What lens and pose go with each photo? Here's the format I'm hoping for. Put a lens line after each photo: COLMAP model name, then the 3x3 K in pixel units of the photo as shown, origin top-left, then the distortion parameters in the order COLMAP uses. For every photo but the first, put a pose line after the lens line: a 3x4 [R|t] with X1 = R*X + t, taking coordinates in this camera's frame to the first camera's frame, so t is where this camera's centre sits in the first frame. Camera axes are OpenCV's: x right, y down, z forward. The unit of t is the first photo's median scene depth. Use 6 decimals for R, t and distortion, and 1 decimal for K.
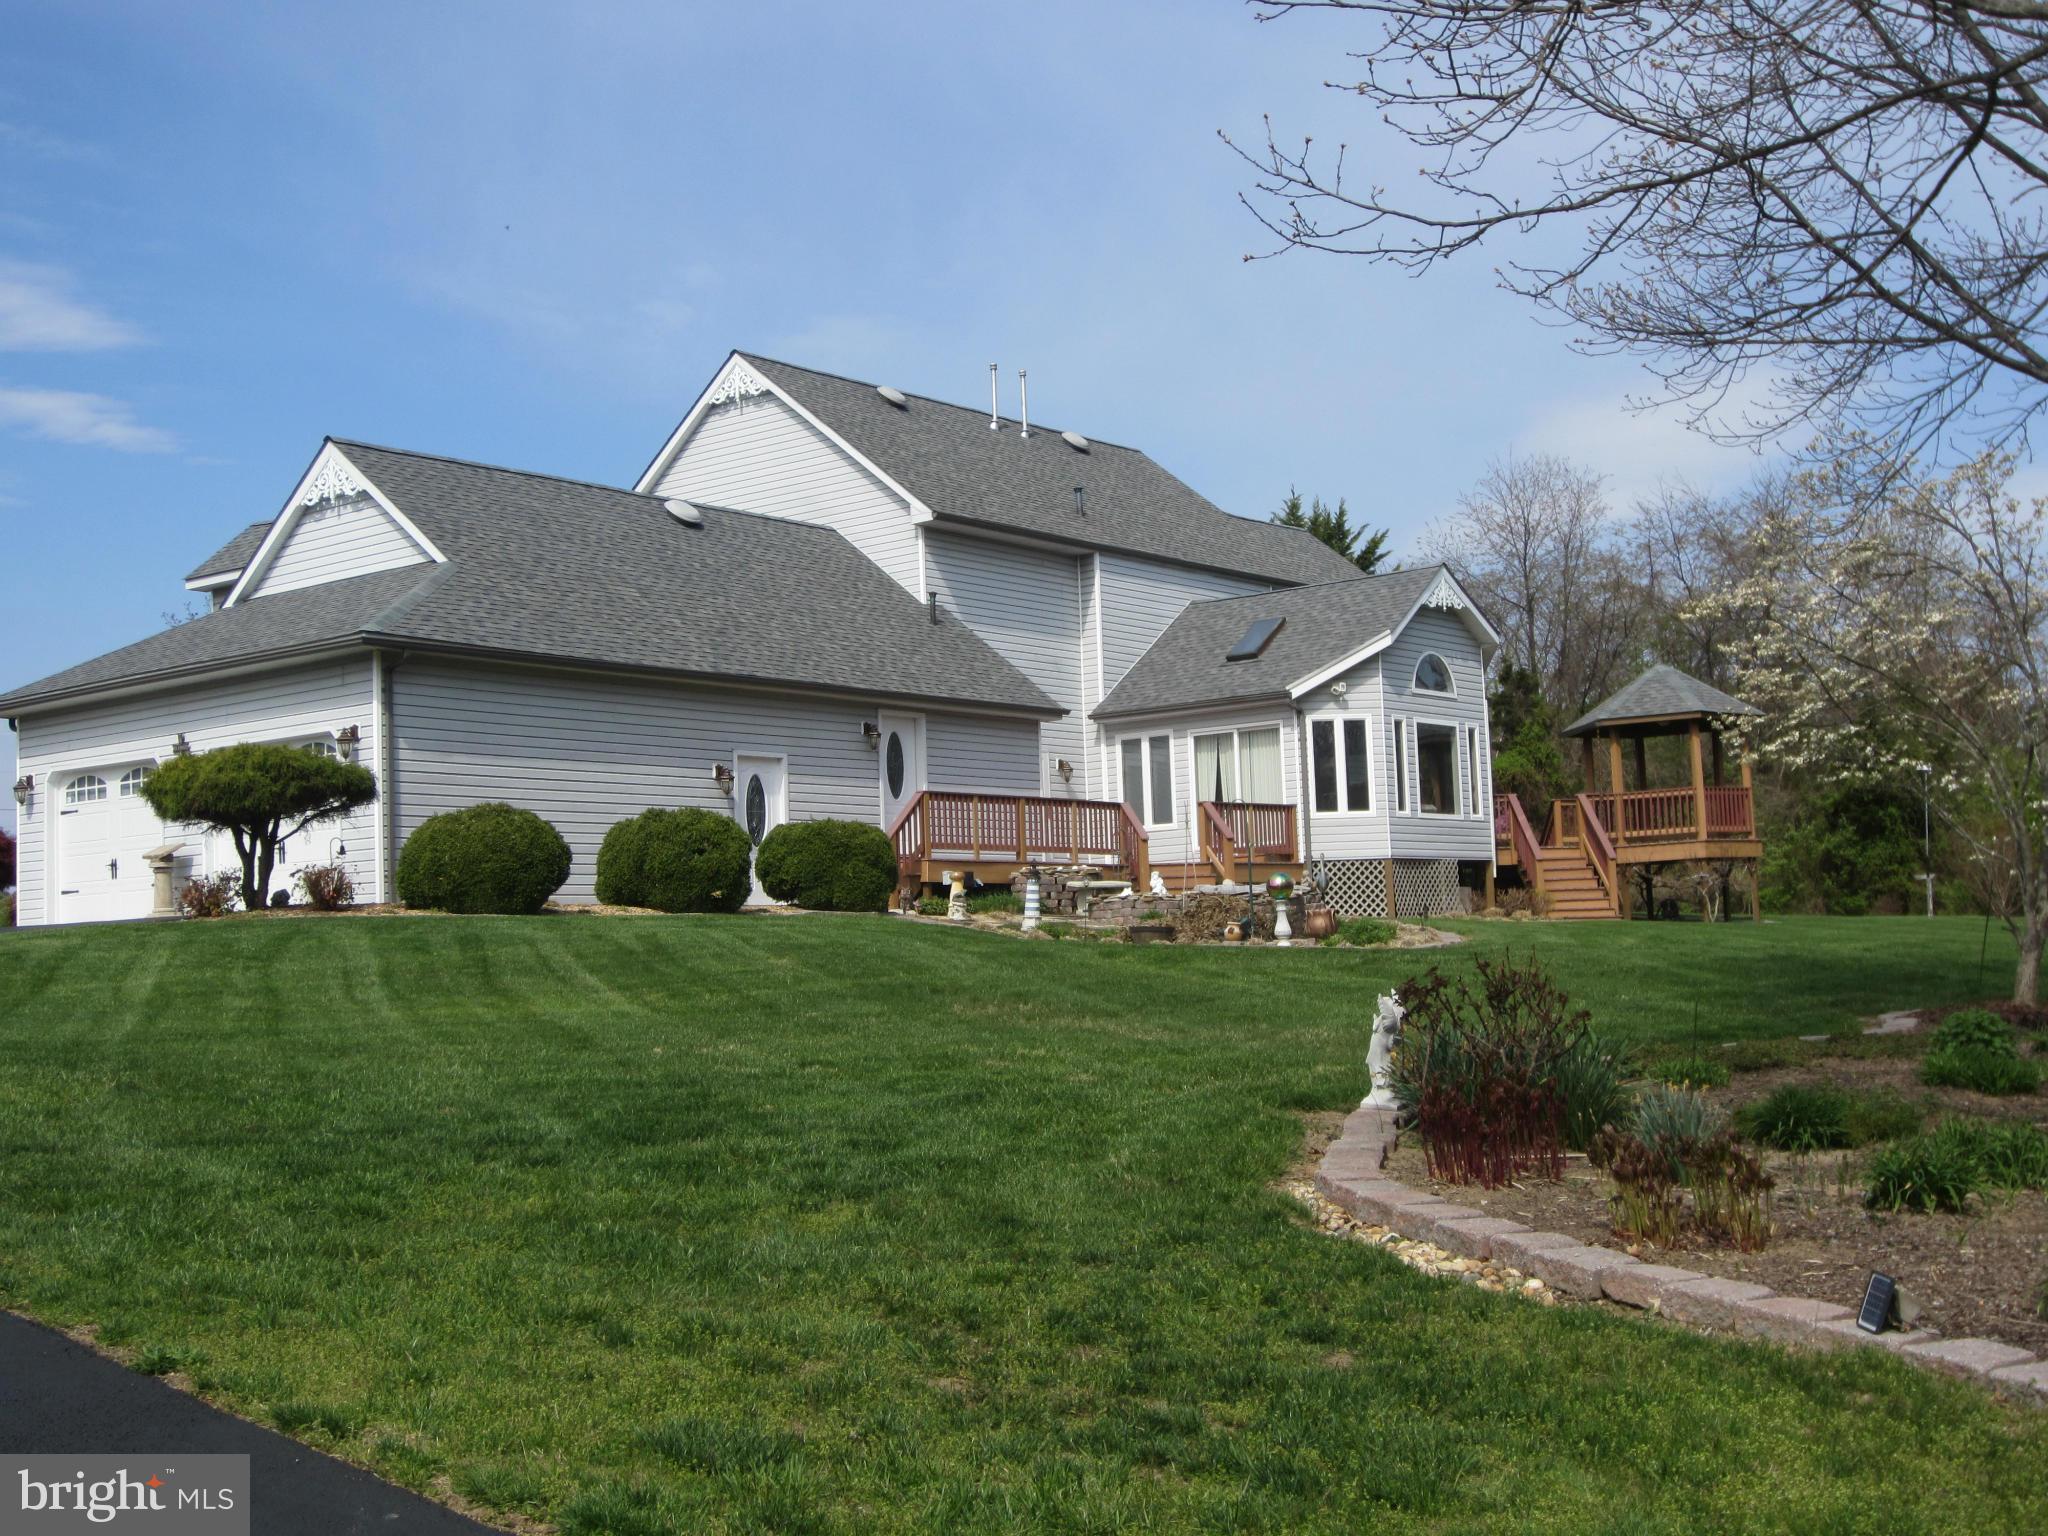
lens RADIAL K [[2499.2, 0, 1024.0], [0, 2499.2, 768.0], [0, 0, 1]] dist [-0.249951, -0.008945]
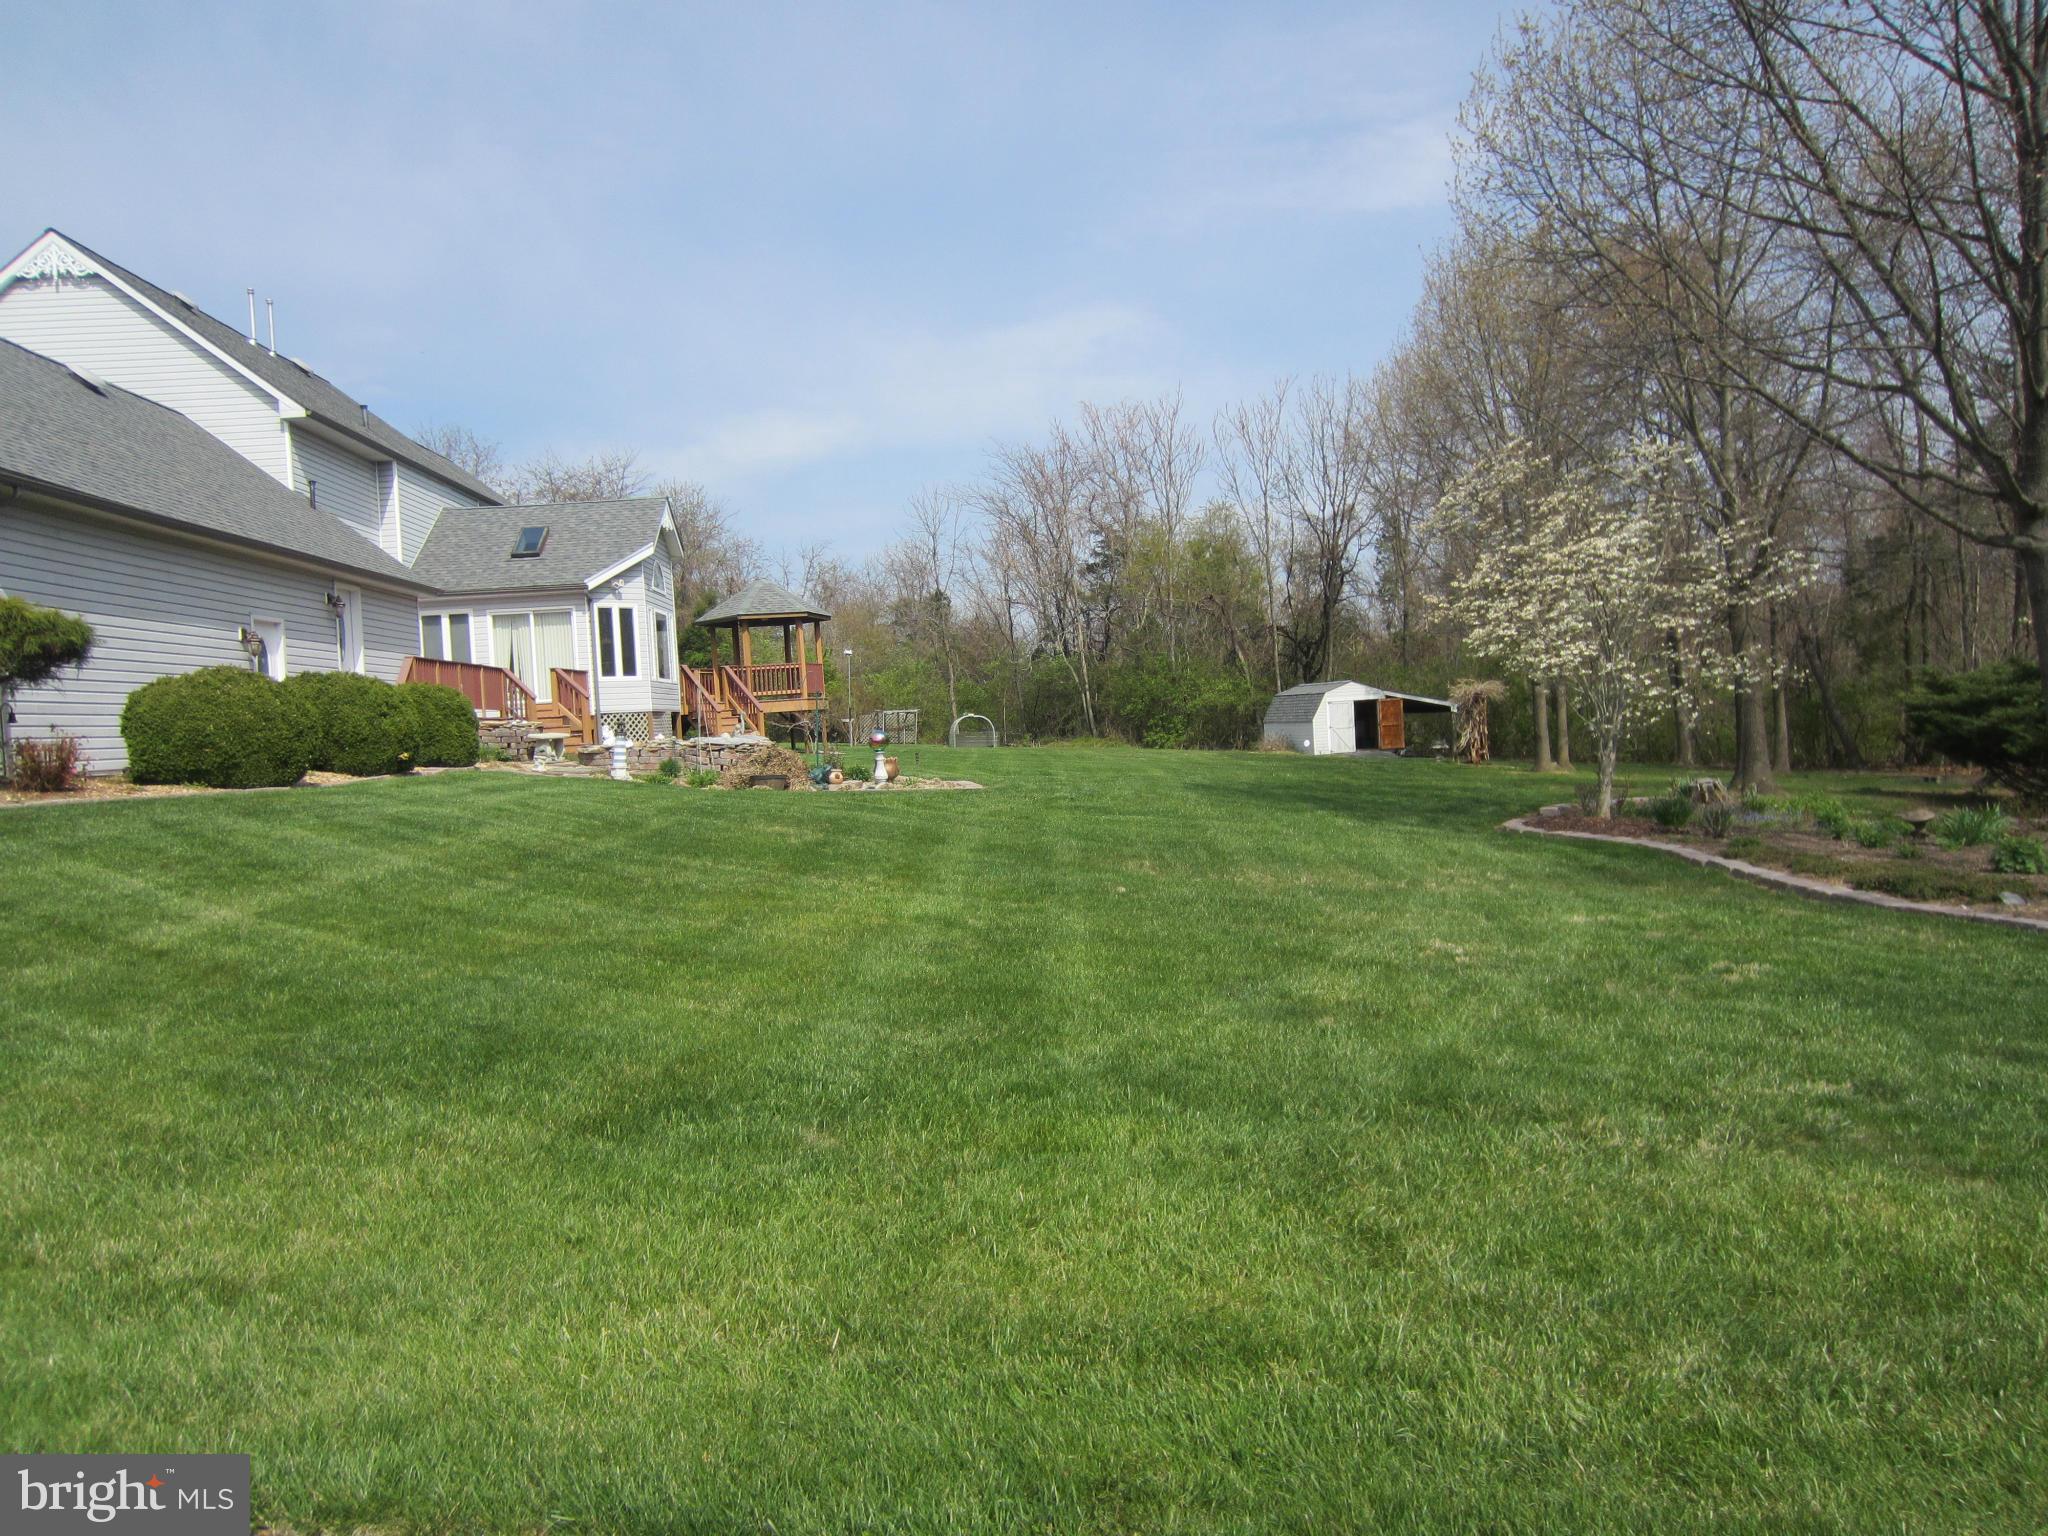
lens RADIAL K [[1459.9, 0, 1024.0], [0, 1459.9, 768.0], [0, 0, 1]] dist [-0.008658, -0.003615]
pose [[0.760073, -0.027991, 0.649235, -0.217785], [-0.026391, 0.996918, 0.073877, 0.002987], [-0.649302, -0.073286, 0.756992, 0.260750]]
